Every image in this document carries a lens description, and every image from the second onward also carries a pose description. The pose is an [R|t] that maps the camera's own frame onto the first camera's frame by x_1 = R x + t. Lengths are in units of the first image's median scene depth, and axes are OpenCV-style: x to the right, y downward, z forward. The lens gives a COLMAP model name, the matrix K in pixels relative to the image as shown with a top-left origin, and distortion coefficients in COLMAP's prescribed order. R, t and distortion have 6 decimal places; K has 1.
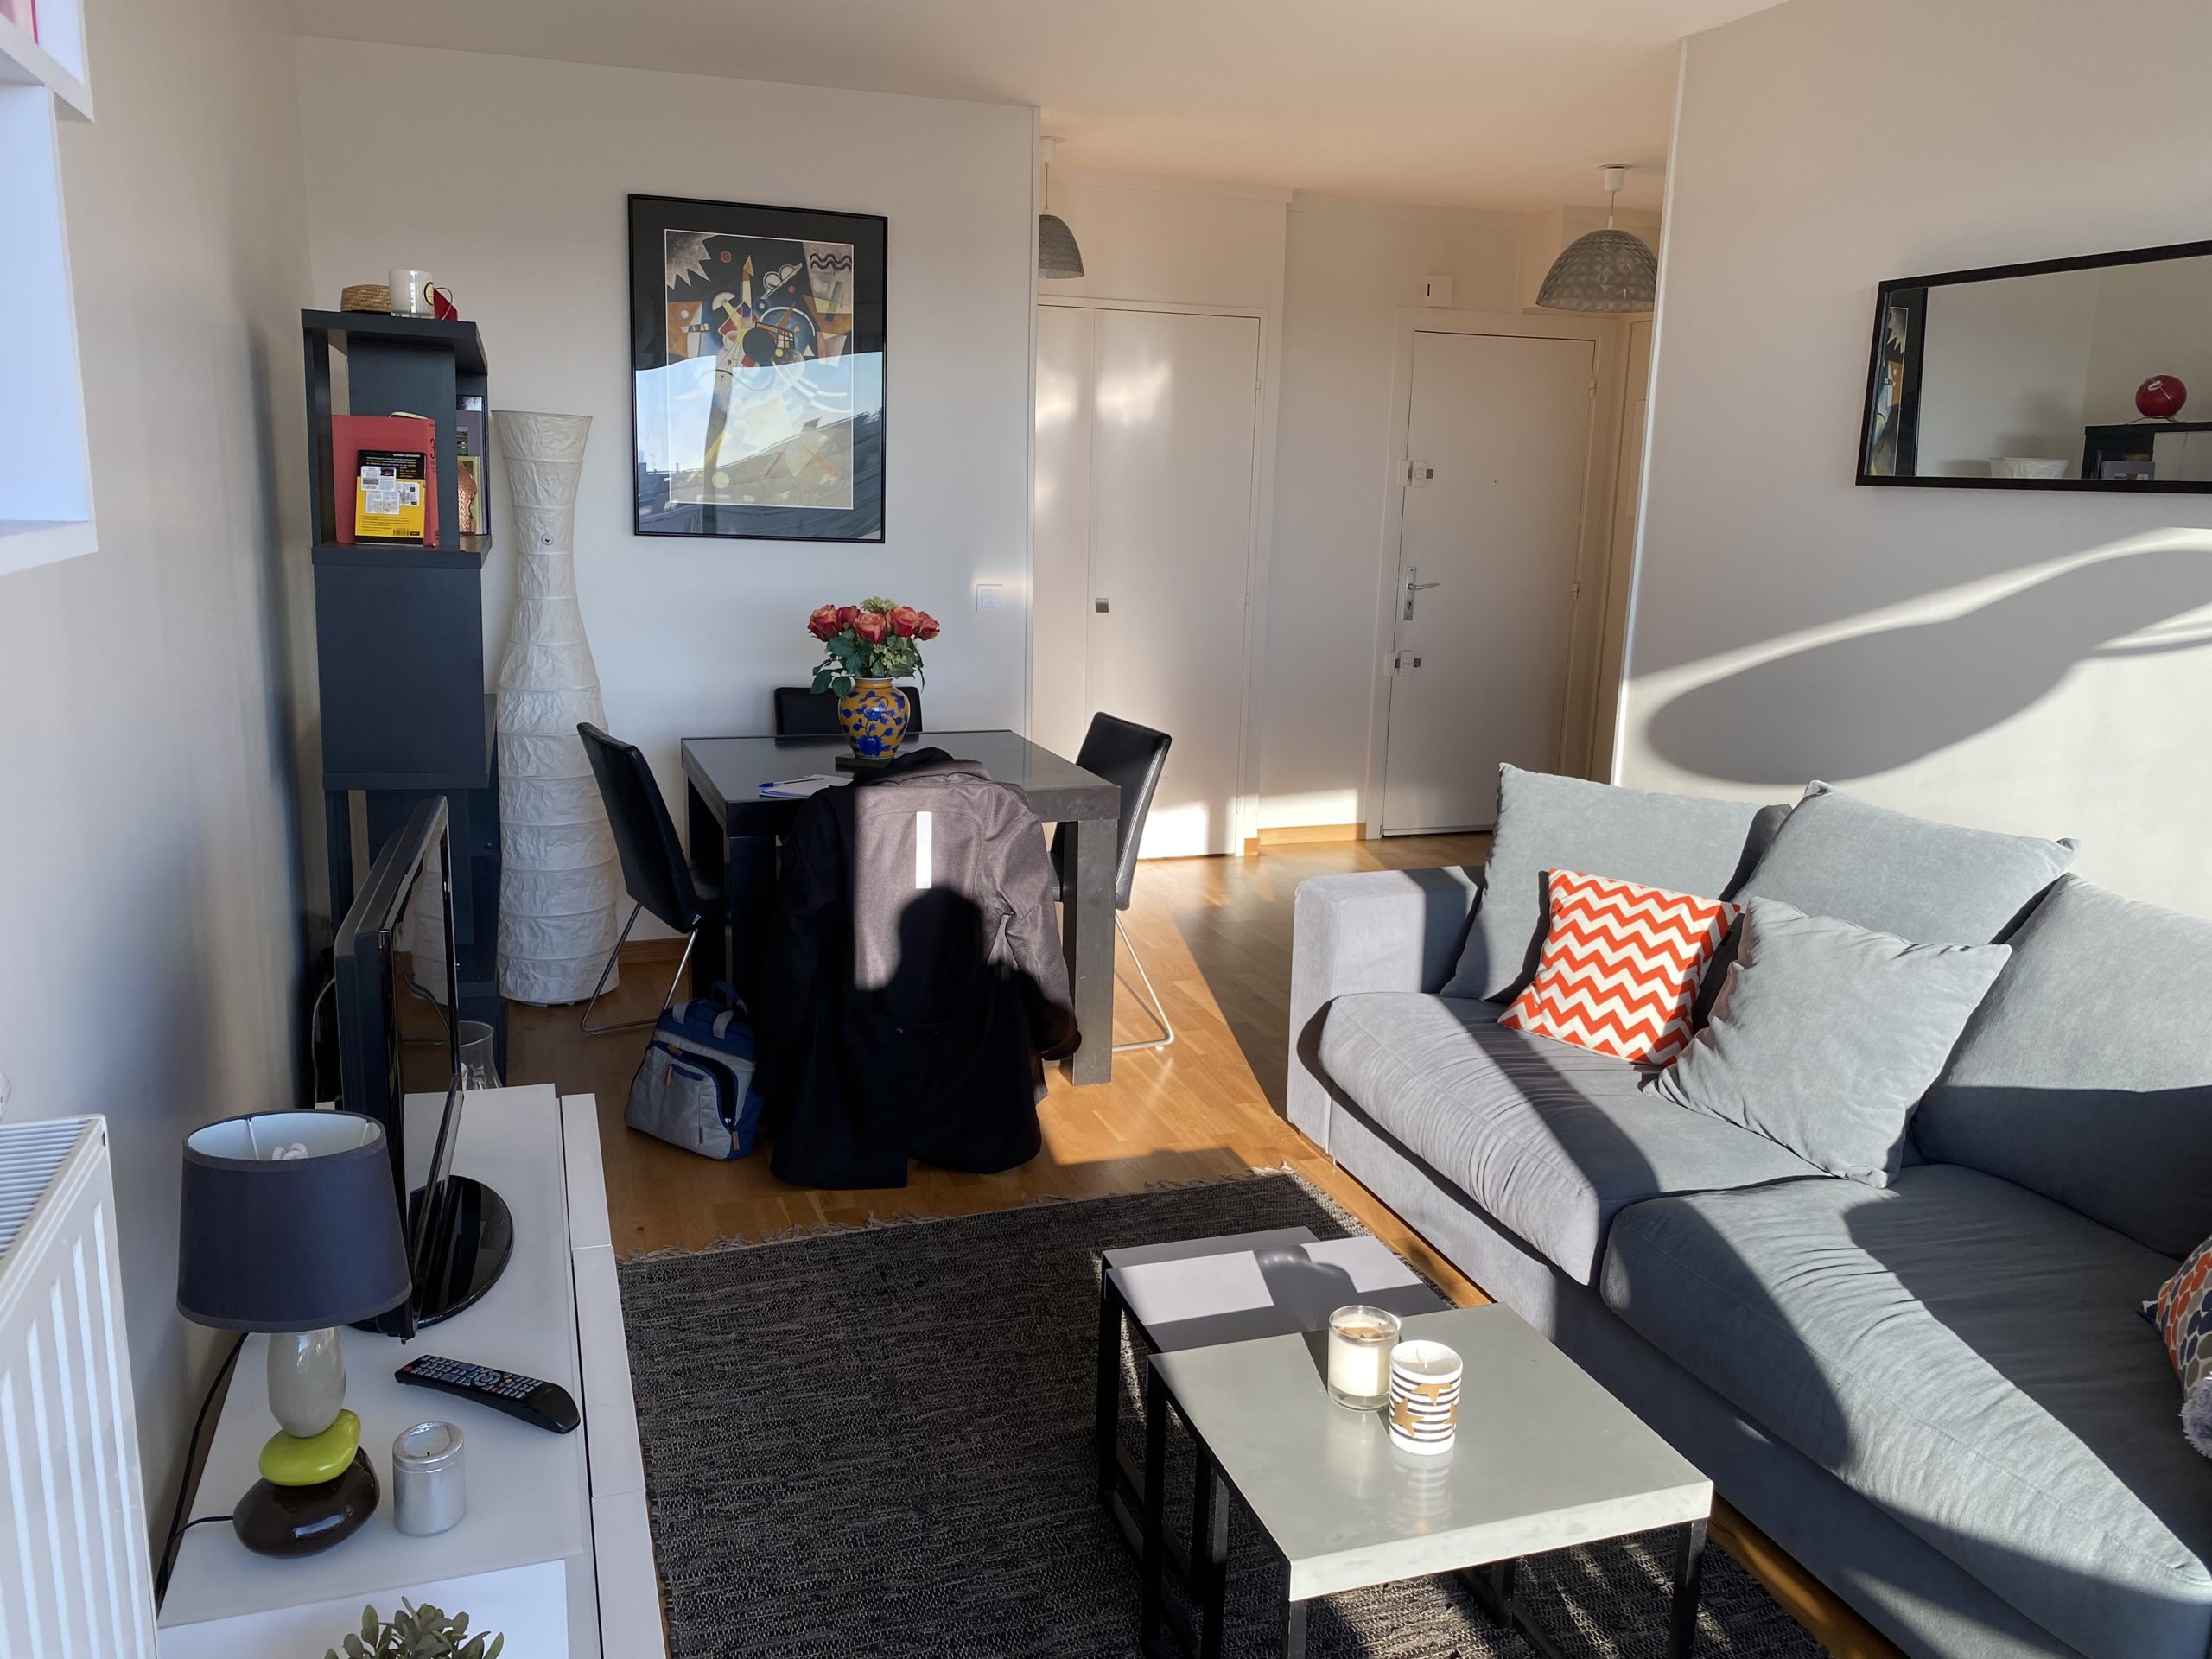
lens RADIAL K [[1698.5, 0, 1112.1], [0, 1698.5, 824.5], [0, 0, 1]] dist [0.006605, -0.017467]
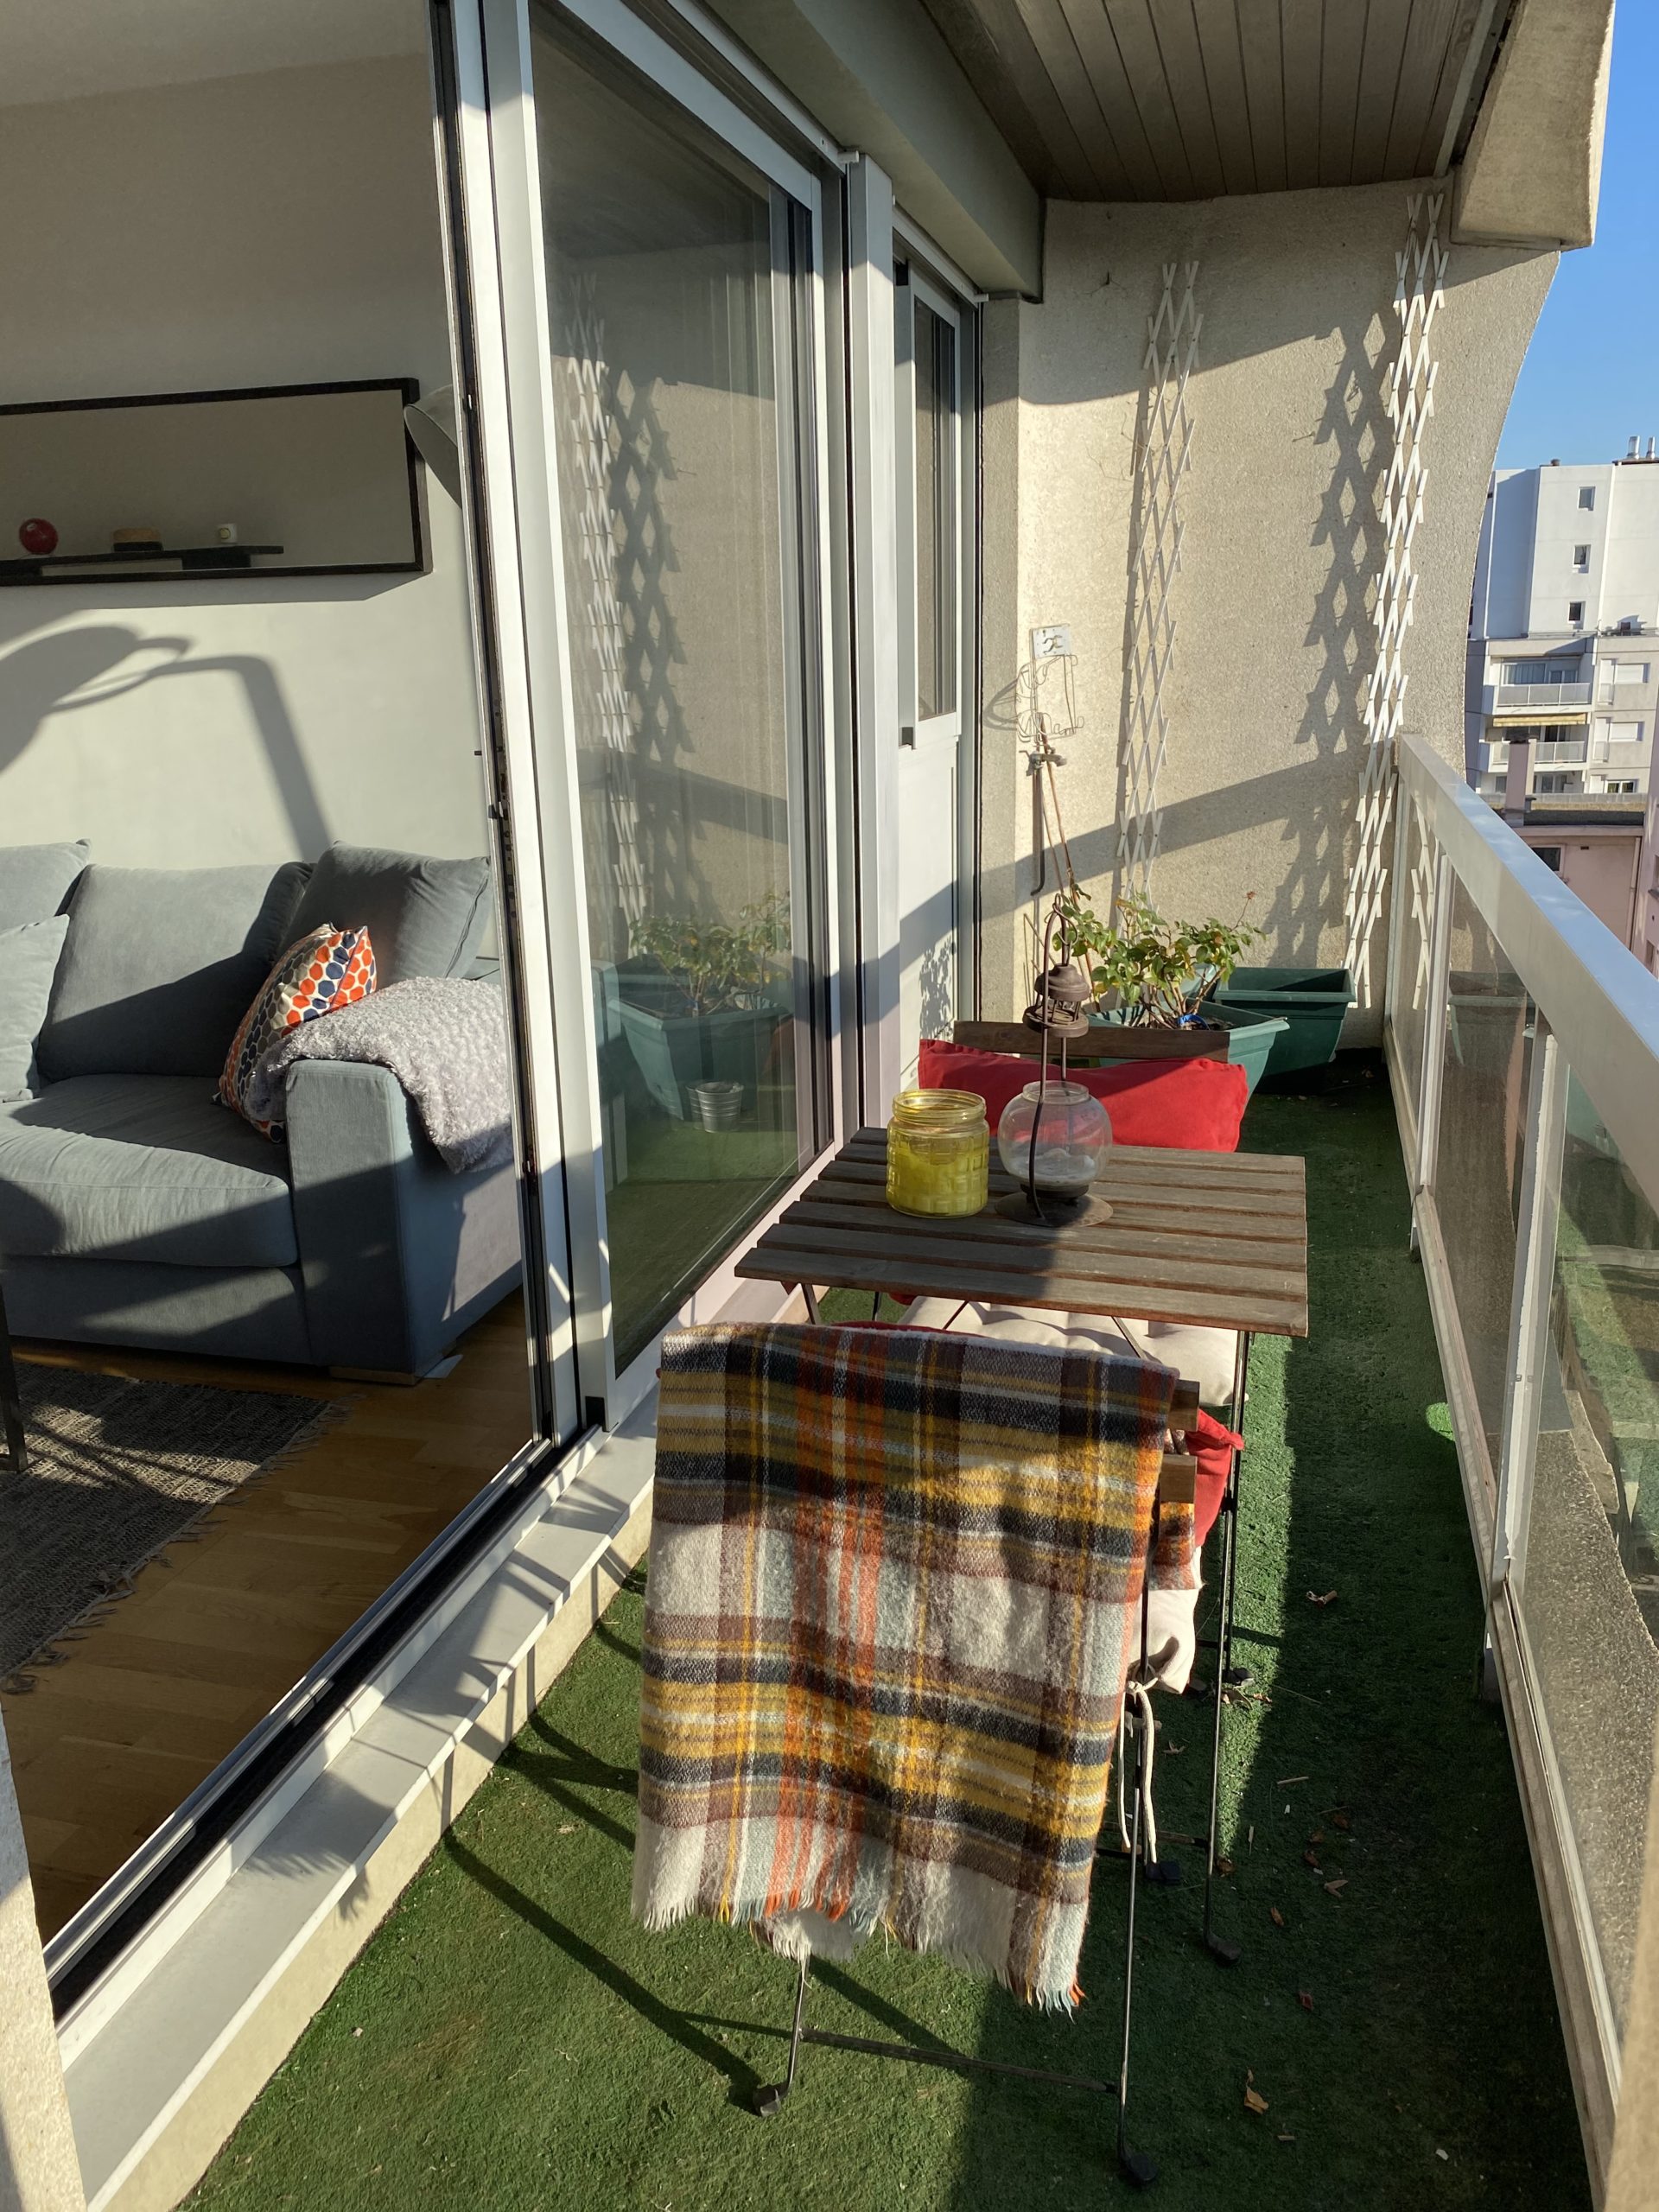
lens RADIAL K [[1698.5, 0, 828.3], [0, 1698.5, 1096.9], [0, 0, 1]] dist [0.006605, -0.017467]
pose [[0.567369, -0.251096, 0.784247, -0.261703], [0.201974, 0.965718, 0.163079, 0.116170], [-0.798310, 0.065871, 0.598633, -0.345357]]
